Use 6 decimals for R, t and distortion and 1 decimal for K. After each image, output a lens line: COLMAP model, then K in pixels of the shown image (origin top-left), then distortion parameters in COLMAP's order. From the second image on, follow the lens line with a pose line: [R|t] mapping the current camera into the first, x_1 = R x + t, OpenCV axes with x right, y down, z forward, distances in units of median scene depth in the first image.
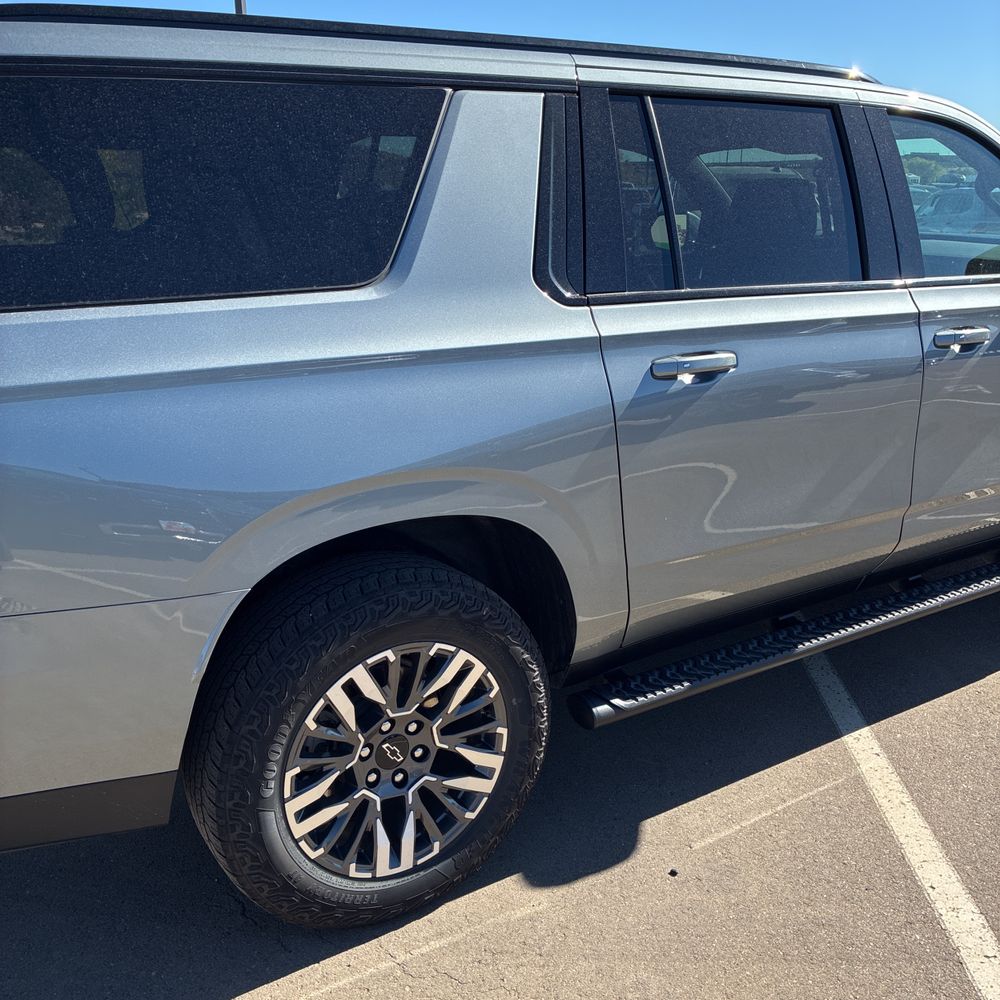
lens RADIAL K [[1029.0, 0, 500.0], [0, 1029.0, 500.0], [0, 0, 1]] dist [-0.001354, 0.090910]
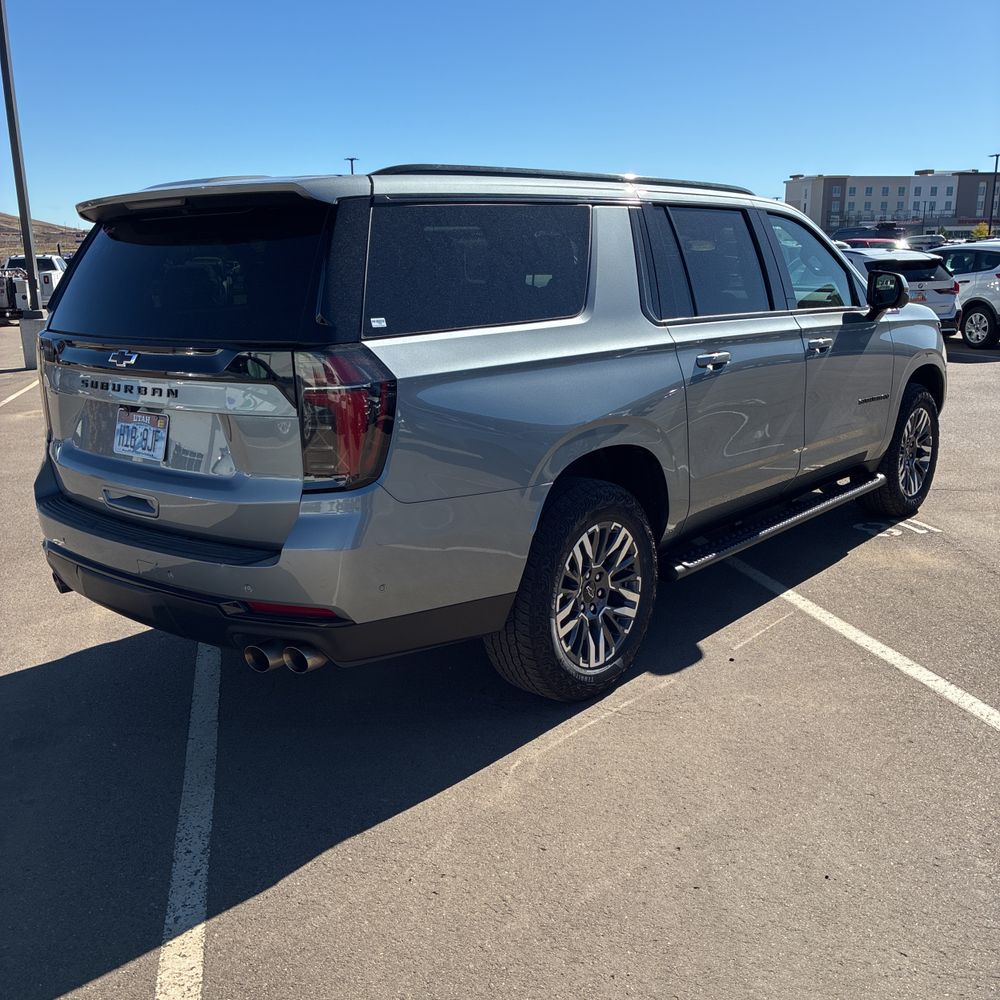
lens RADIAL K [[1011.1, 0, 500.0], [0, 1011.1, 500.0], [0, 0, 1]] dist [0.090641, -0.151331]
pose [[0.958345, -0.084170, 0.272929, -0.666497], [0.102558, 0.993271, -0.053796, 0.165484], [-0.266564, 0.079546, 0.960529, -0.545433]]
